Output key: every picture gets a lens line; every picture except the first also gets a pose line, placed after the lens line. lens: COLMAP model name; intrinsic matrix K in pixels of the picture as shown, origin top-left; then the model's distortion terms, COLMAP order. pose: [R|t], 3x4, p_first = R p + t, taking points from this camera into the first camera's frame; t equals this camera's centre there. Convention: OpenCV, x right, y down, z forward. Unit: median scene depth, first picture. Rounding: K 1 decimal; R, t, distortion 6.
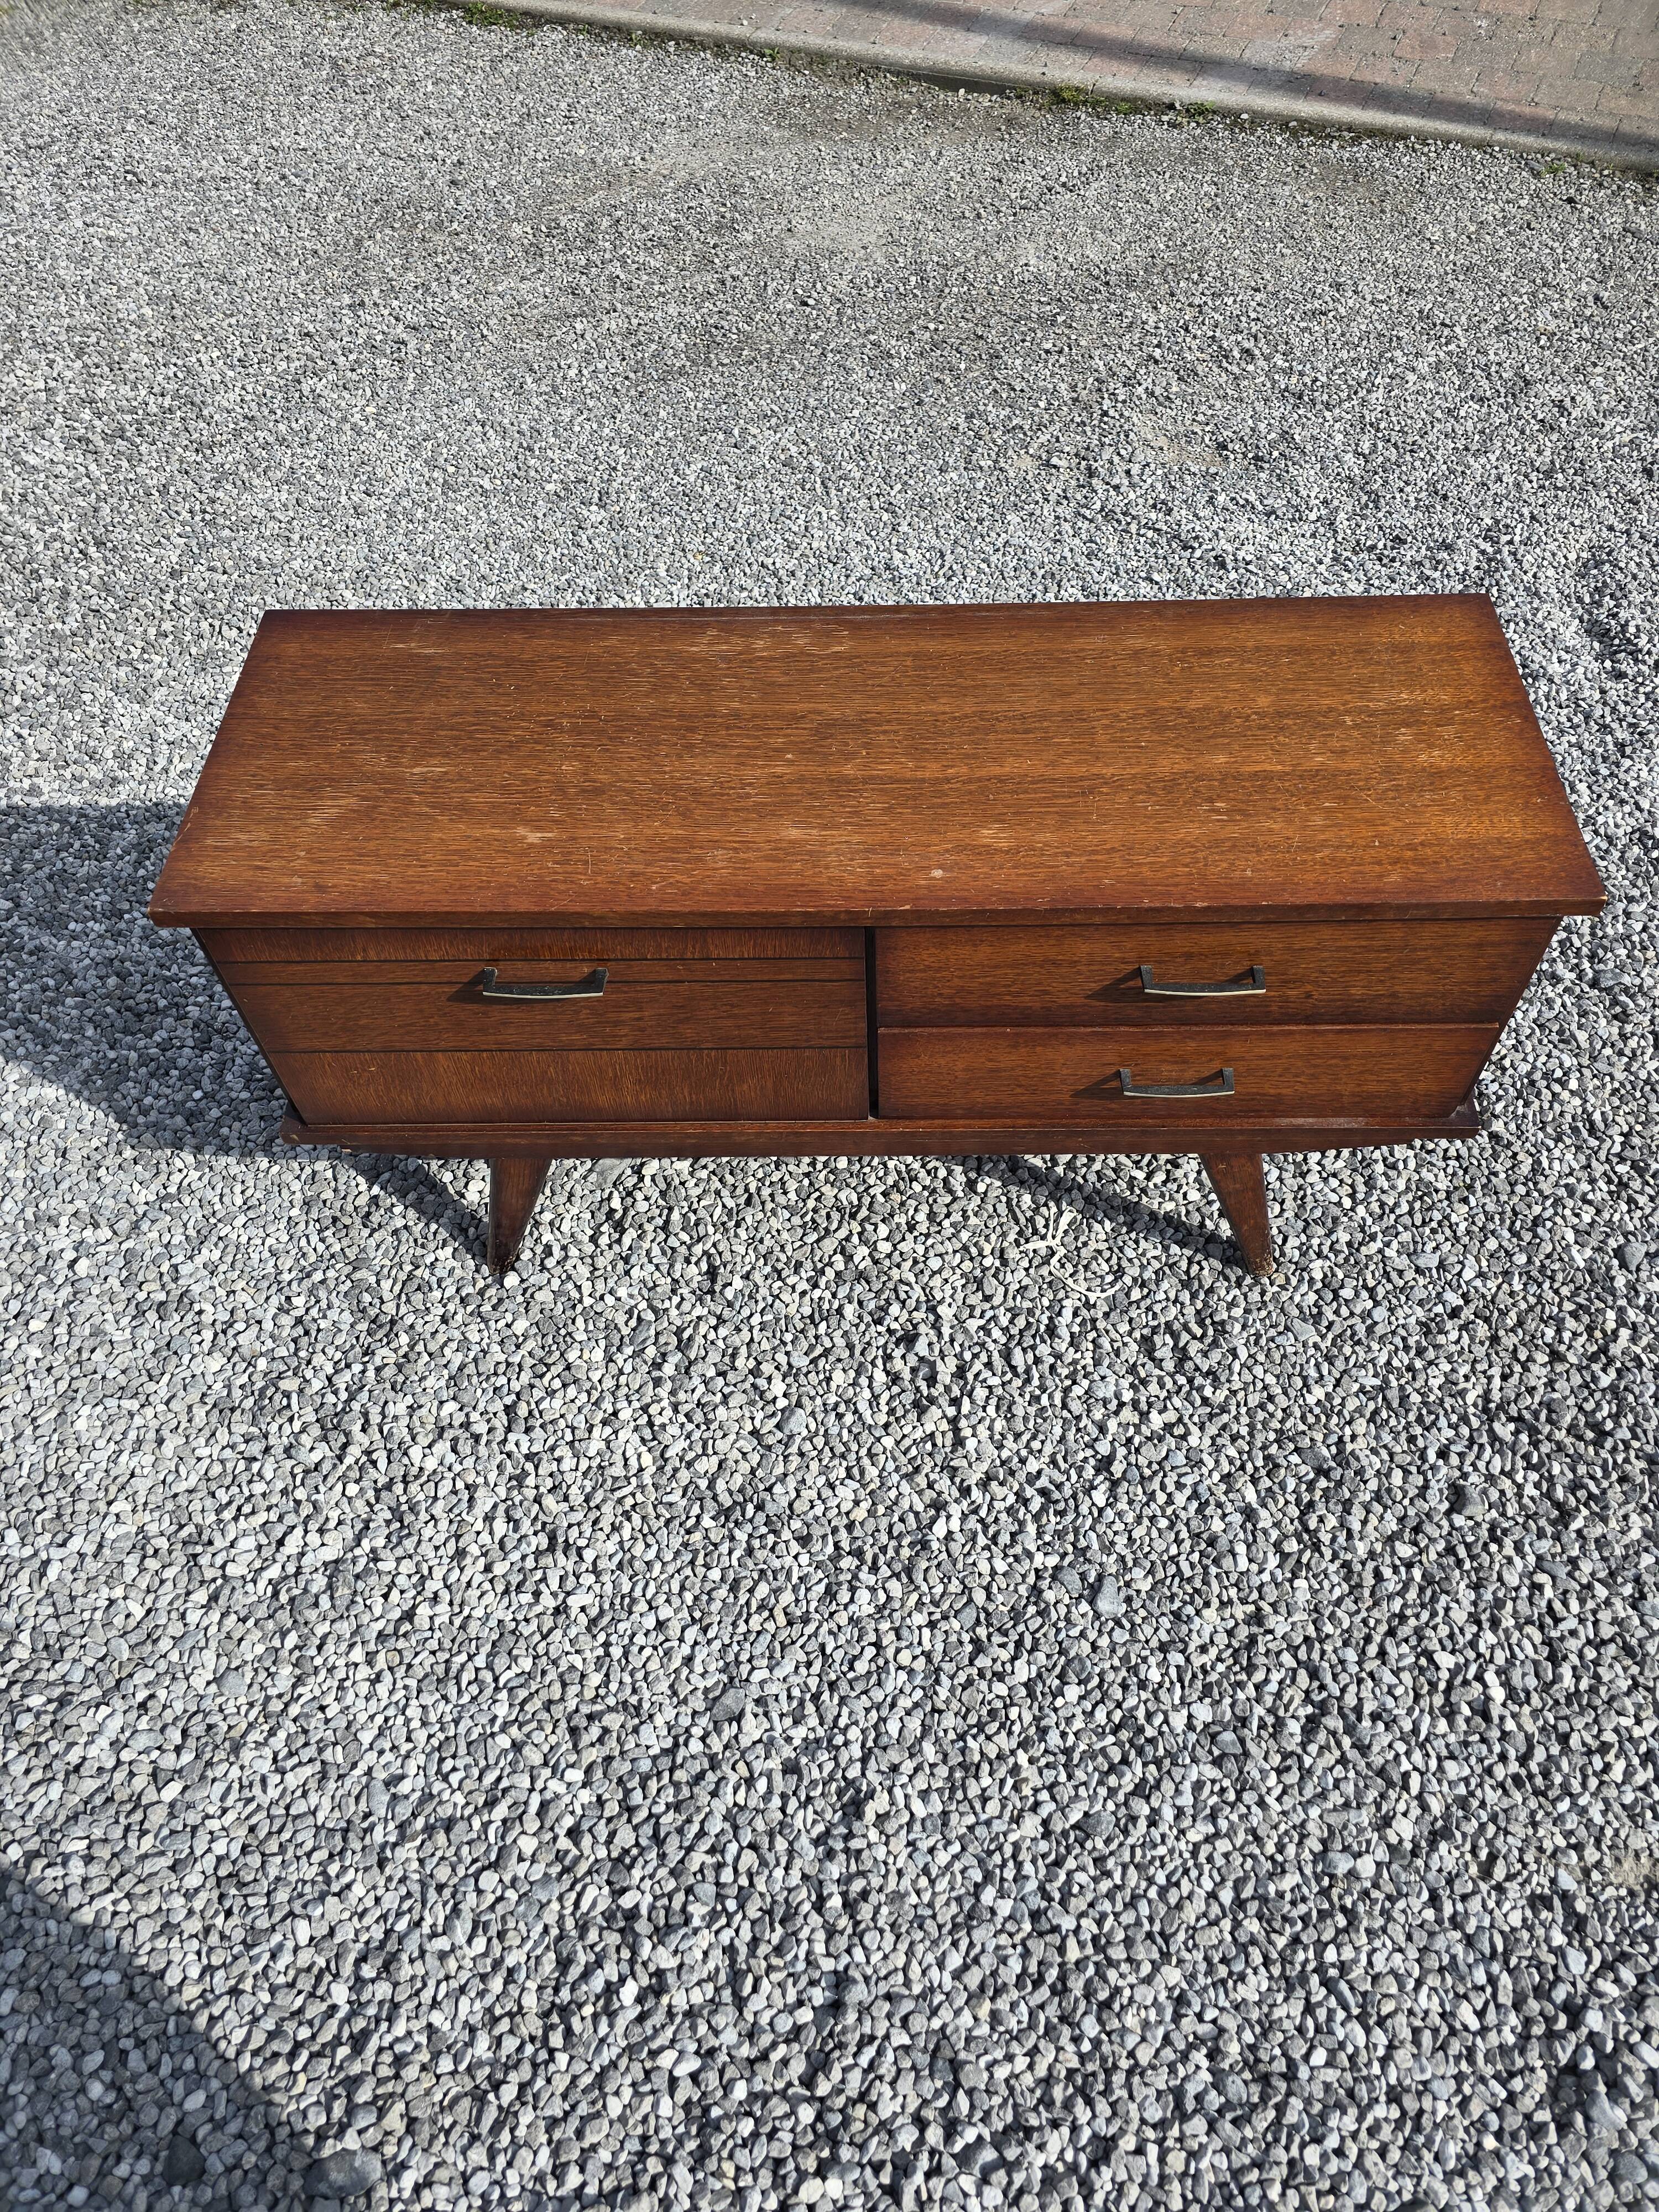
lens RADIAL K [[1508.2, 0, 858.6], [0, 1508.2, 1077.7], [0, 0, 1]] dist [0.052046, -0.056304]
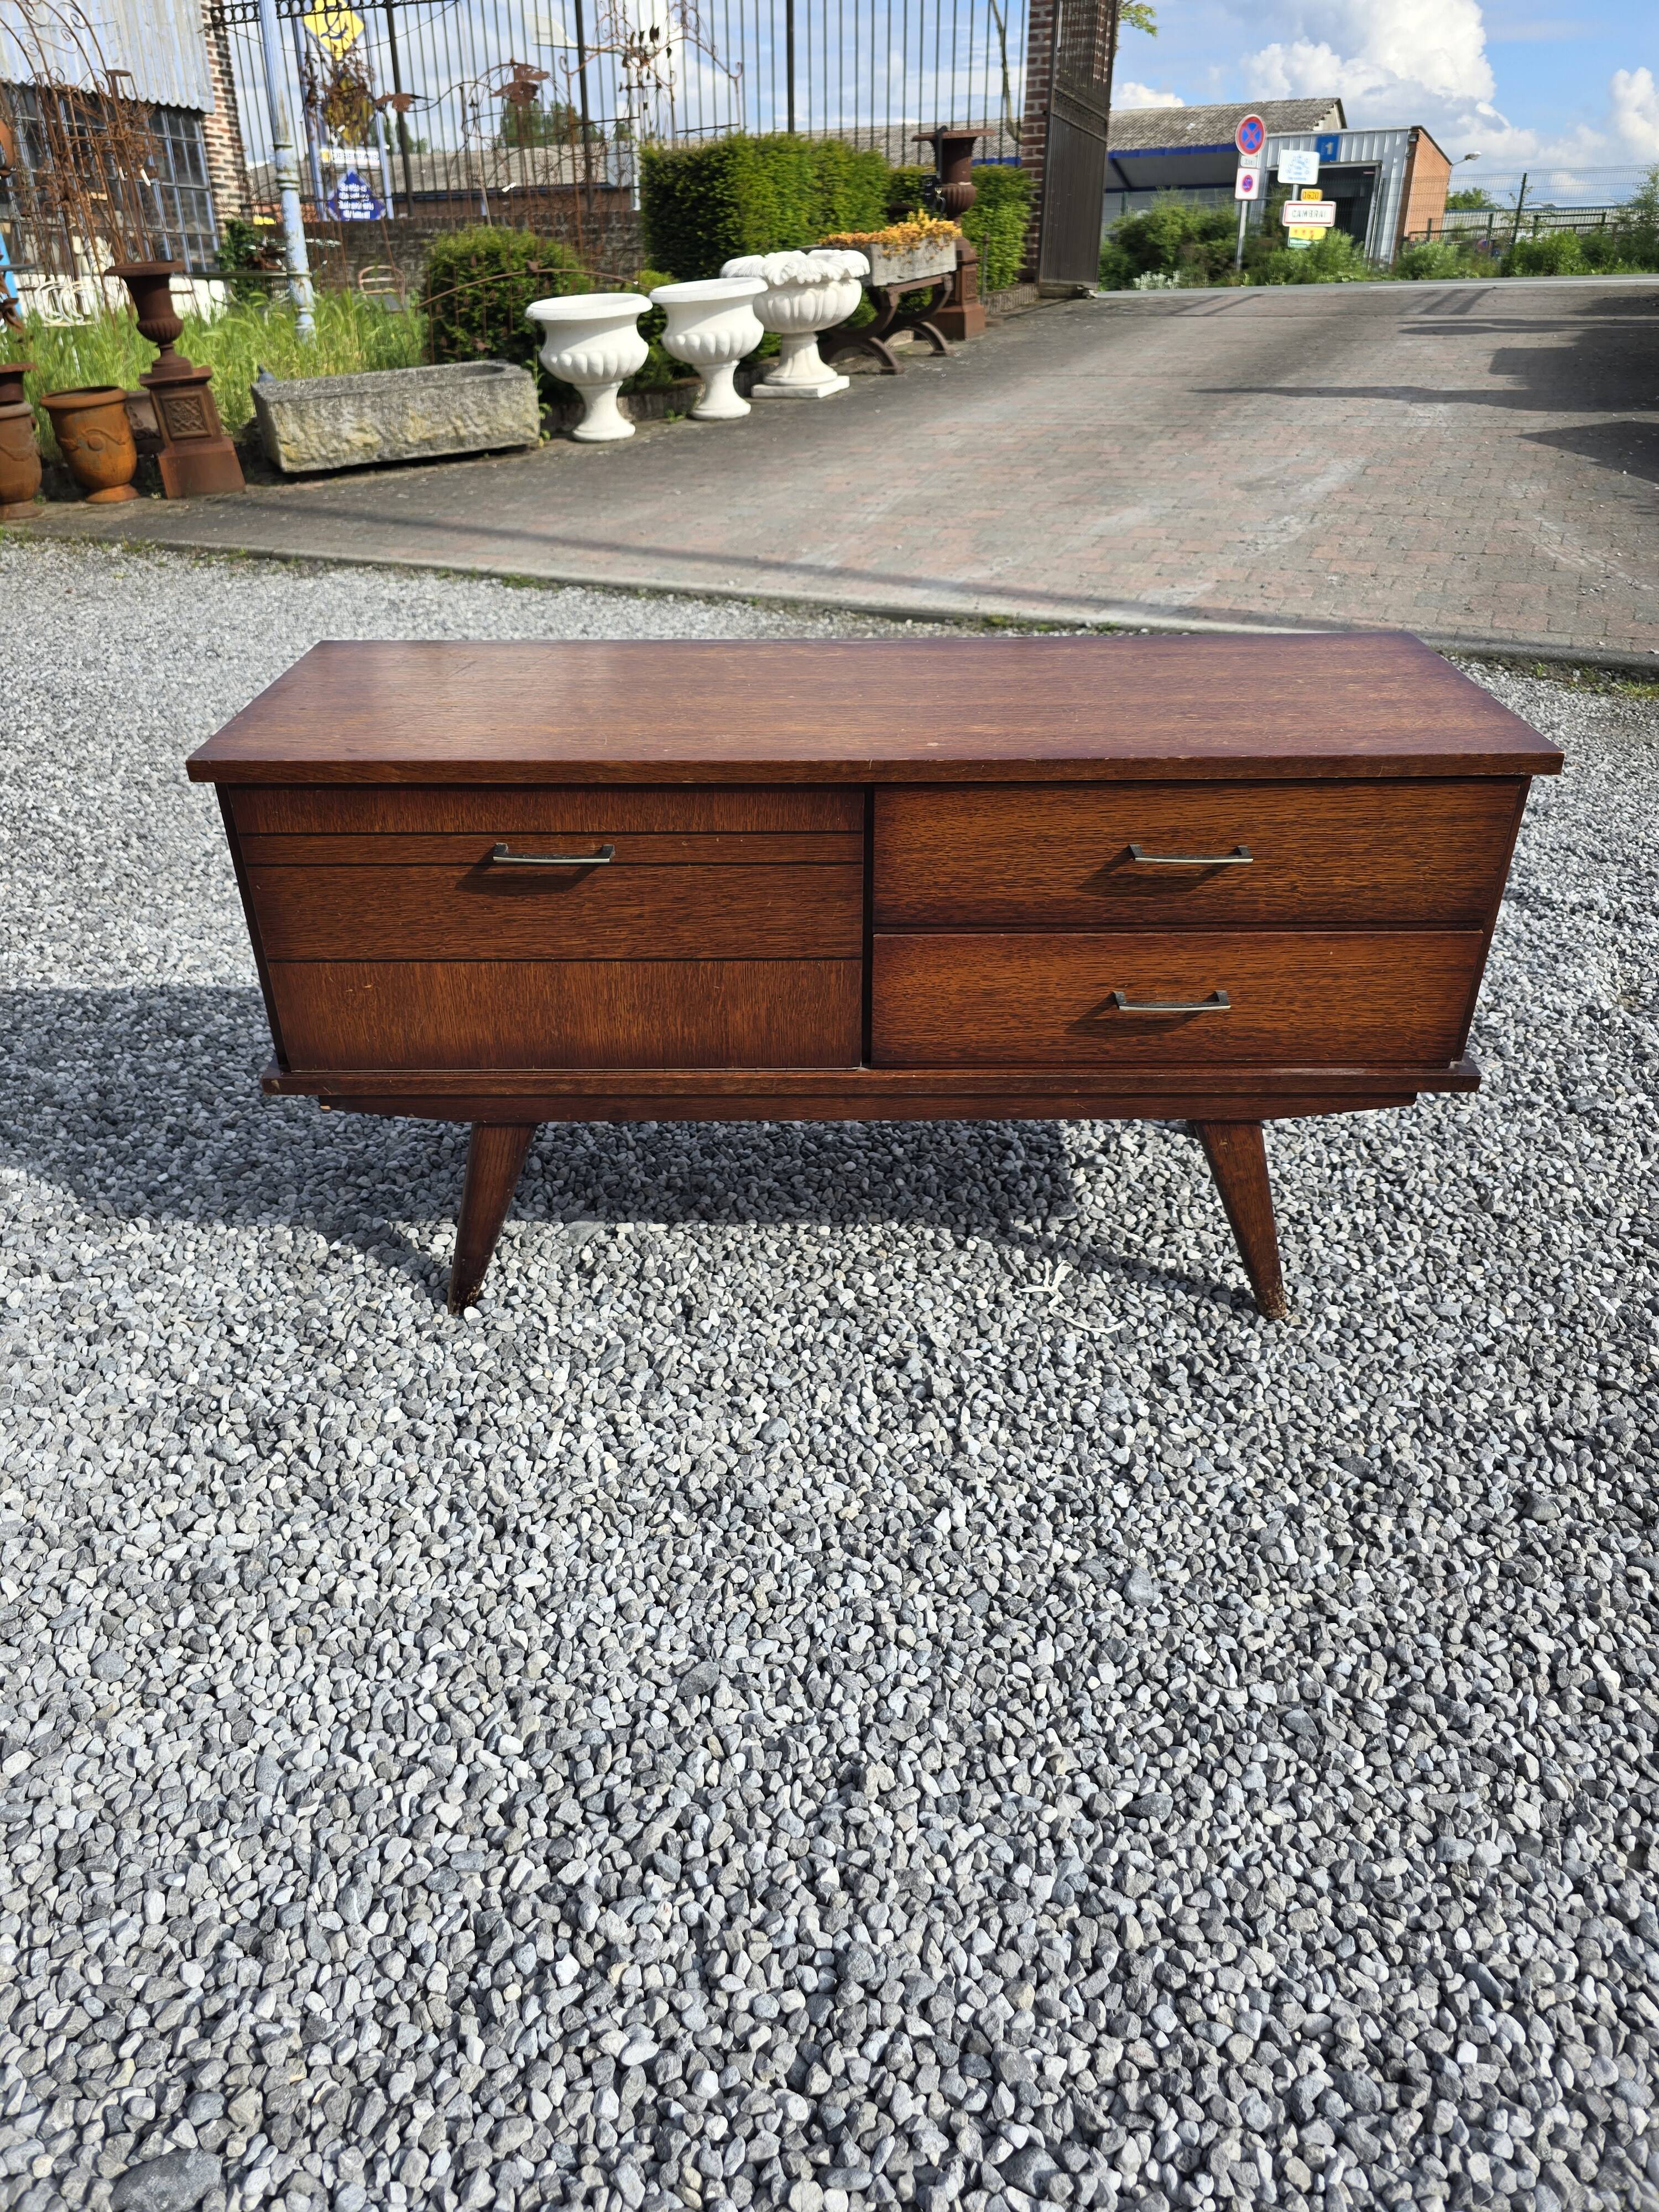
lens RADIAL K [[1508.2, 0, 814.0], [0, 1508.2, 1057.1], [0, 0, 1]] dist [0.052046, -0.056304]
pose [[0.999928, 0.010841, 0.005106, -0.027266], [-0.007924, 0.917851, -0.396845, 0.383667], [-0.008989, 0.396776, 0.917871, 0.083356]]
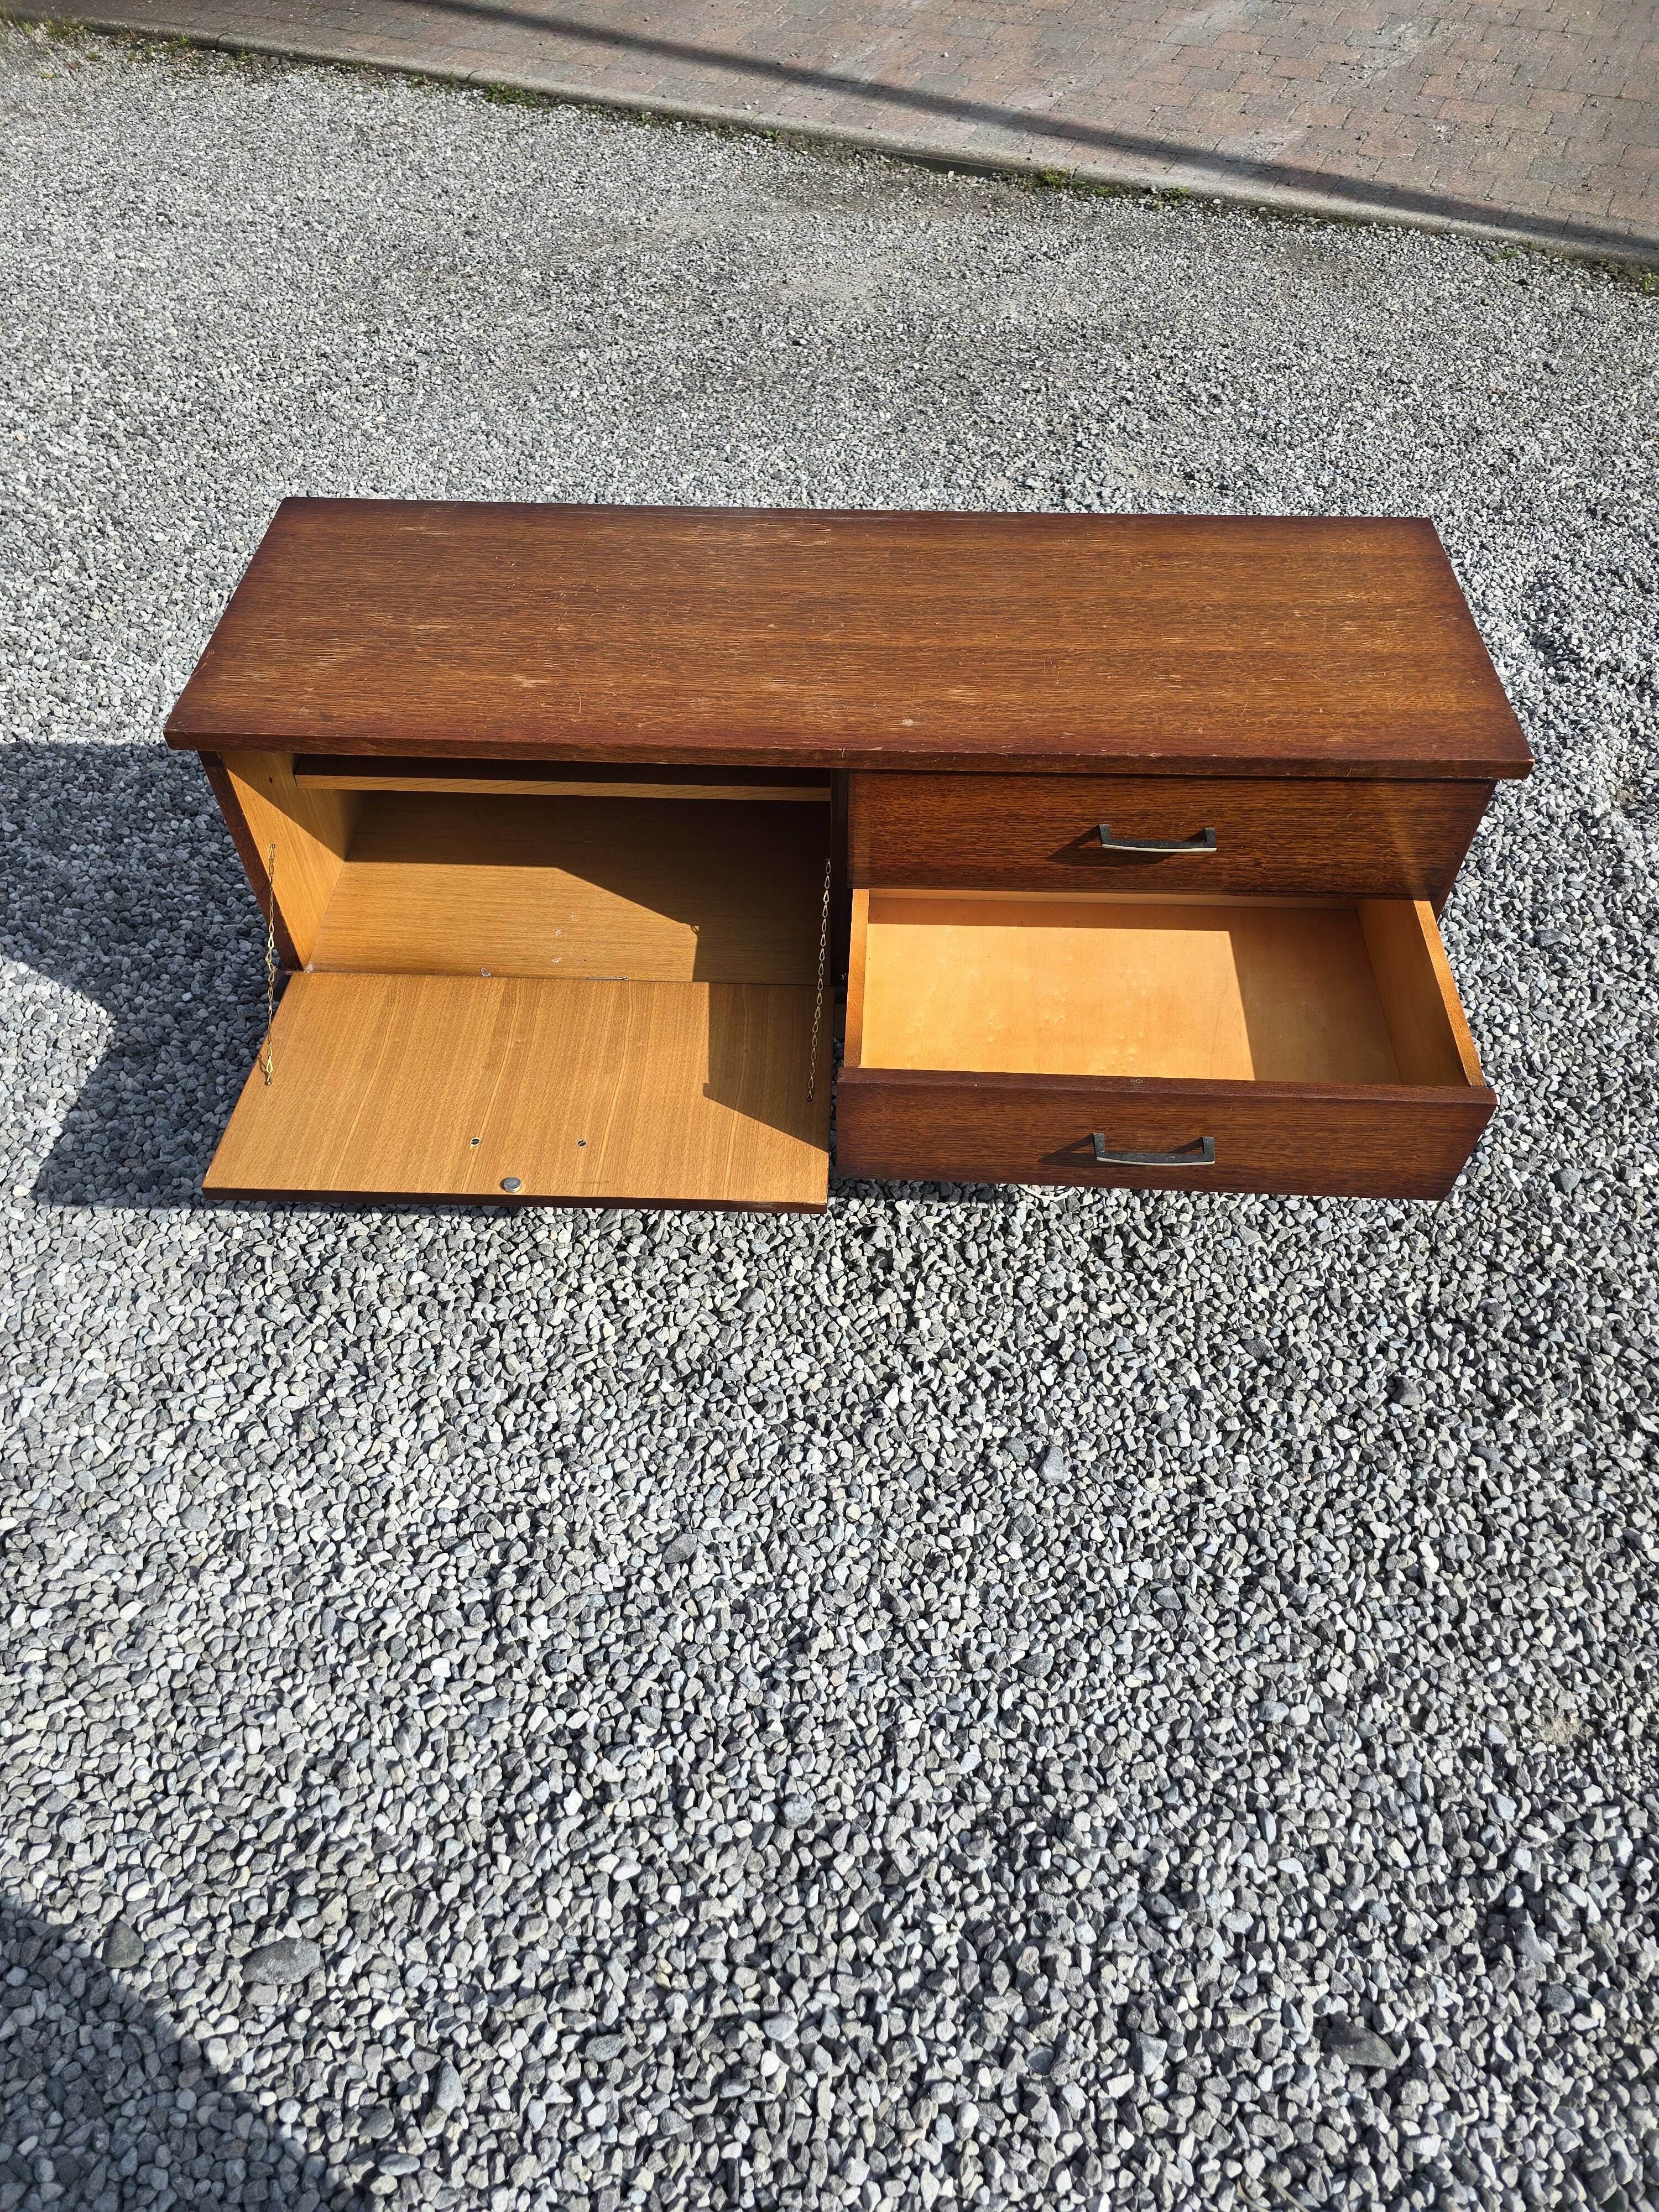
lens RADIAL K [[1508.2, 0, 829.7], [0, 1508.2, 1077.8], [0, 0, 1]] dist [0.052046, -0.056304]
pose [[0.999459, 0.032719, 0.003319, 0.000891], [-0.032408, 0.997041, -0.069711, 0.147000], [-0.005590, 0.069565, 0.997562, -0.035948]]
